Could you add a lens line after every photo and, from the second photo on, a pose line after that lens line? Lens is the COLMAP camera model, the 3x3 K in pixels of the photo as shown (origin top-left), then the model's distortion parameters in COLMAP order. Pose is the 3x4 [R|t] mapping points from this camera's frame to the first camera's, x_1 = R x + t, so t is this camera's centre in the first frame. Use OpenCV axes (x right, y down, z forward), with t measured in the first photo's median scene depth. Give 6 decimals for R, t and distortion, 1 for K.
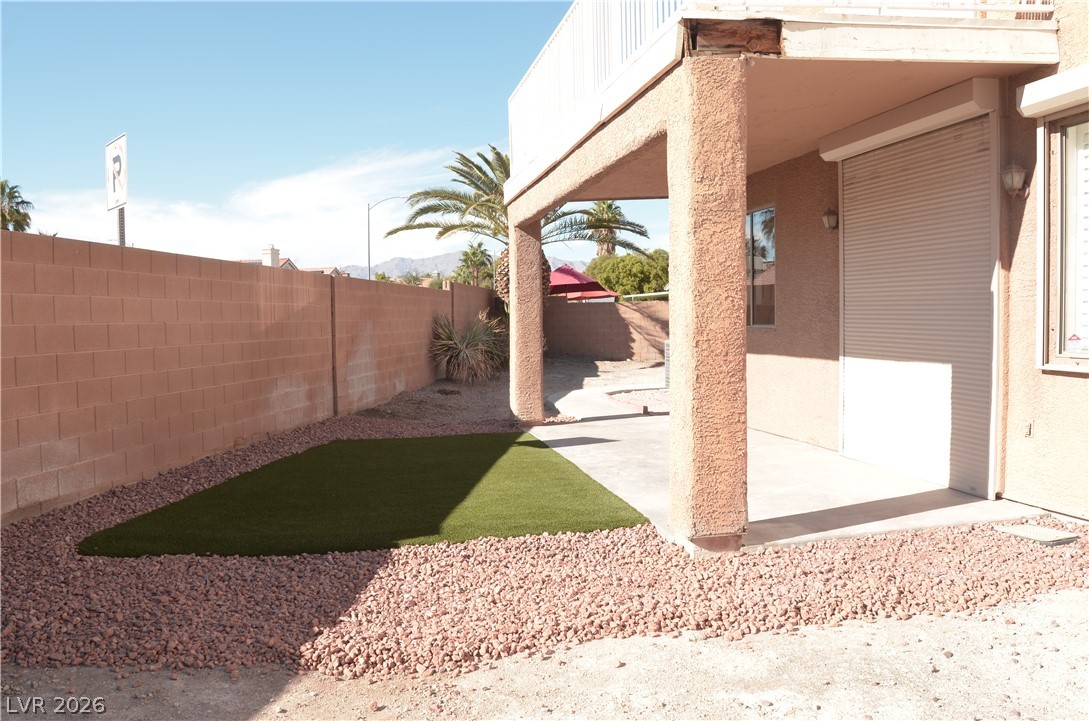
lens RADIAL K [[853.2, 0, 549.9], [0, 853.2, 368.1], [0, 0, 1]] dist [-0.082110, 0.038780]
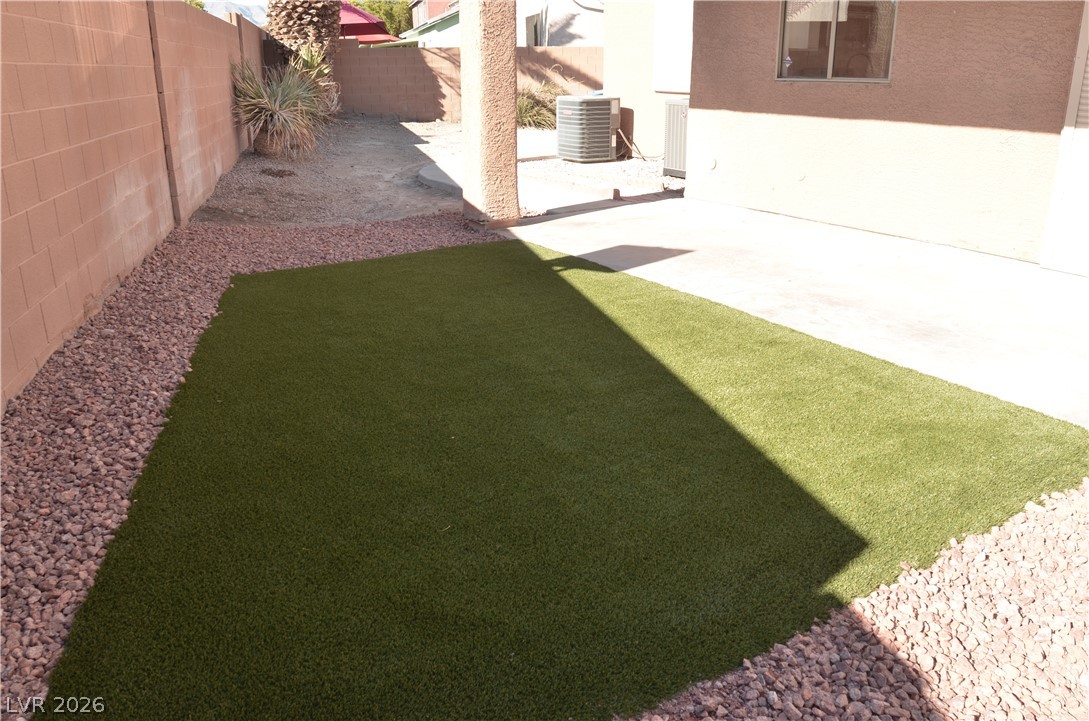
lens RADIAL K [[853.2, 0, 549.9], [0, 853.2, 368.1], [0, 0, 1]] dist [-0.082110, 0.038780]
pose [[0.939146, -0.104309, 0.327298, -0.155036], [0.009965, 0.960655, 0.277566, -0.008653], [-0.343373, -0.257414, 0.903235, 0.240207]]
